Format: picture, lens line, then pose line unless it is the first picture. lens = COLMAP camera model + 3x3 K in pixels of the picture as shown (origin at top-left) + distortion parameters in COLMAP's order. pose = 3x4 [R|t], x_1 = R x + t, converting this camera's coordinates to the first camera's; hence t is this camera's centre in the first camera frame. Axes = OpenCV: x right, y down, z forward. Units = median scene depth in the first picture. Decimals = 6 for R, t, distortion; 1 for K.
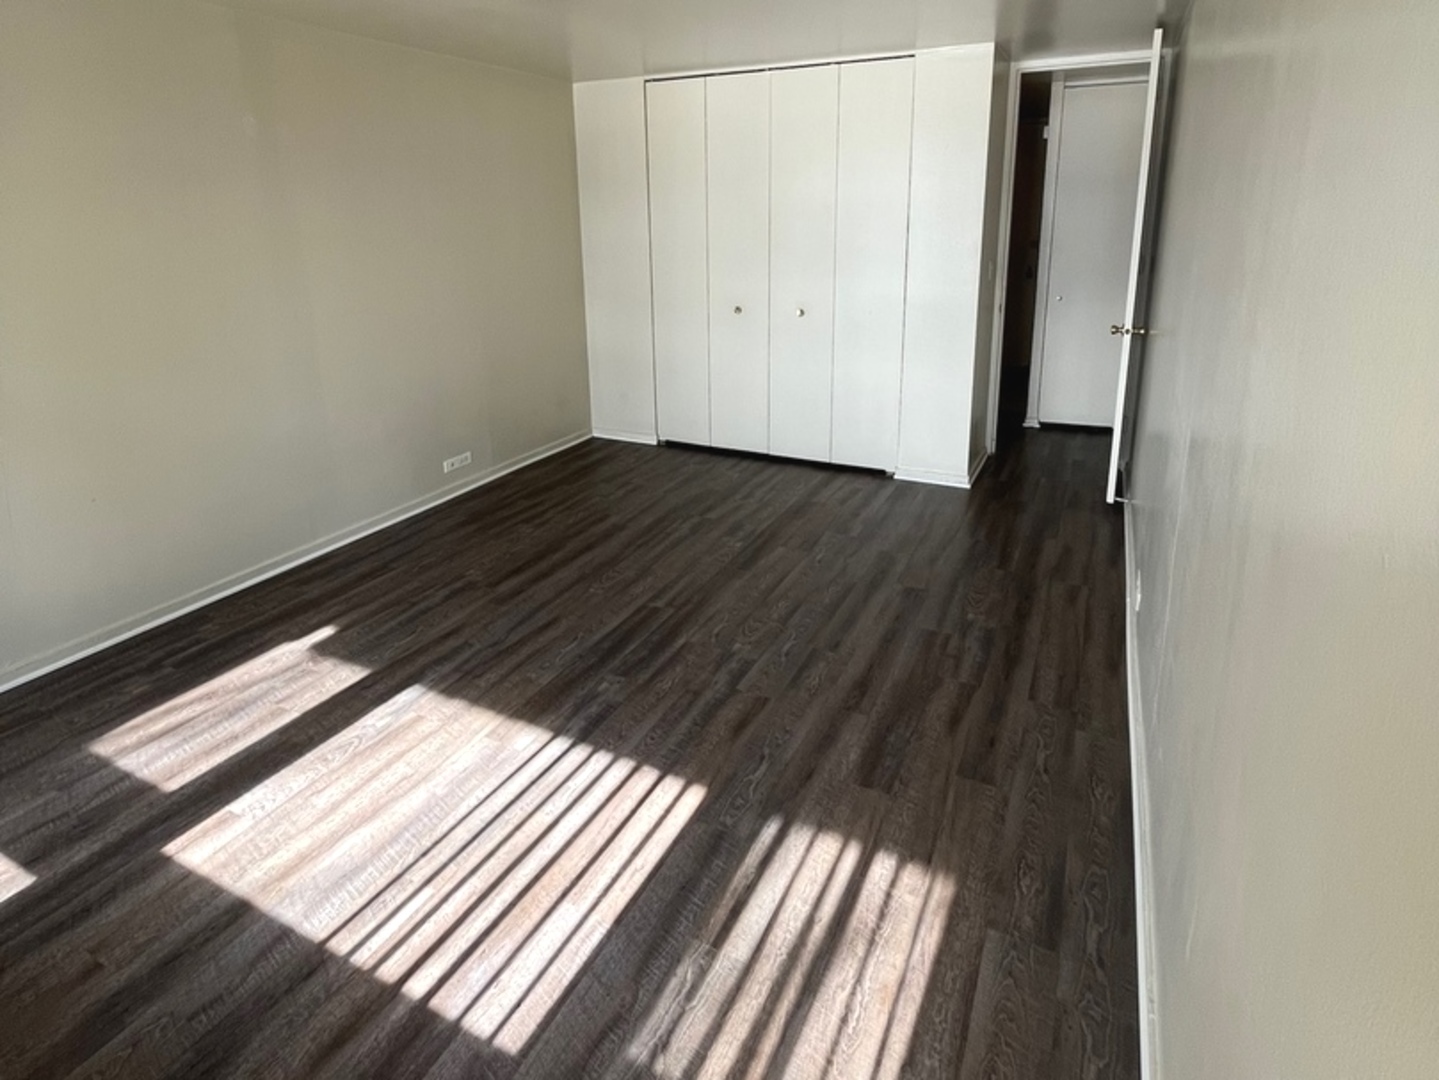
lens RADIAL K [[763.4, 0, 719.5], [0, 763.4, 540.0], [0, 0, 1]] dist [-0.003185, -0.000338]
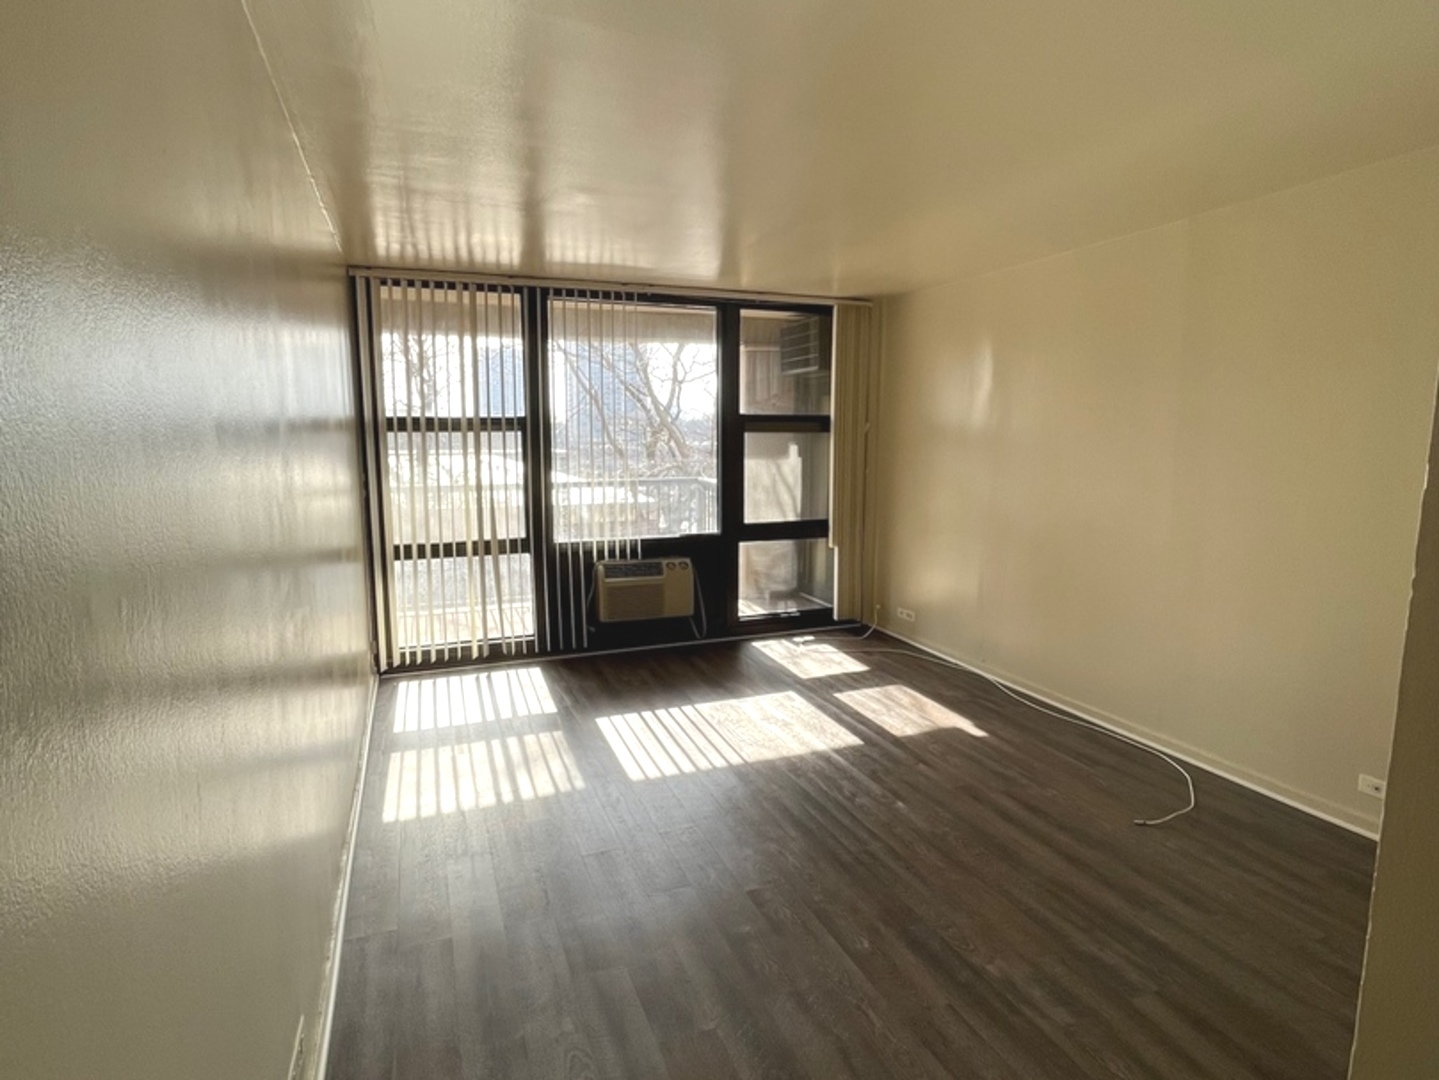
lens RADIAL K [[763.4, 0, 719.5], [0, 763.4, 540.0], [0, 0, 1]] dist [-0.003185, -0.000338]
pose [[-0.687203, 0.108473, -0.718321, 0.638451], [-0.272531, 0.878080, 0.393323, -0.525860], [0.673408, 0.466058, -0.573857, 1.228184]]
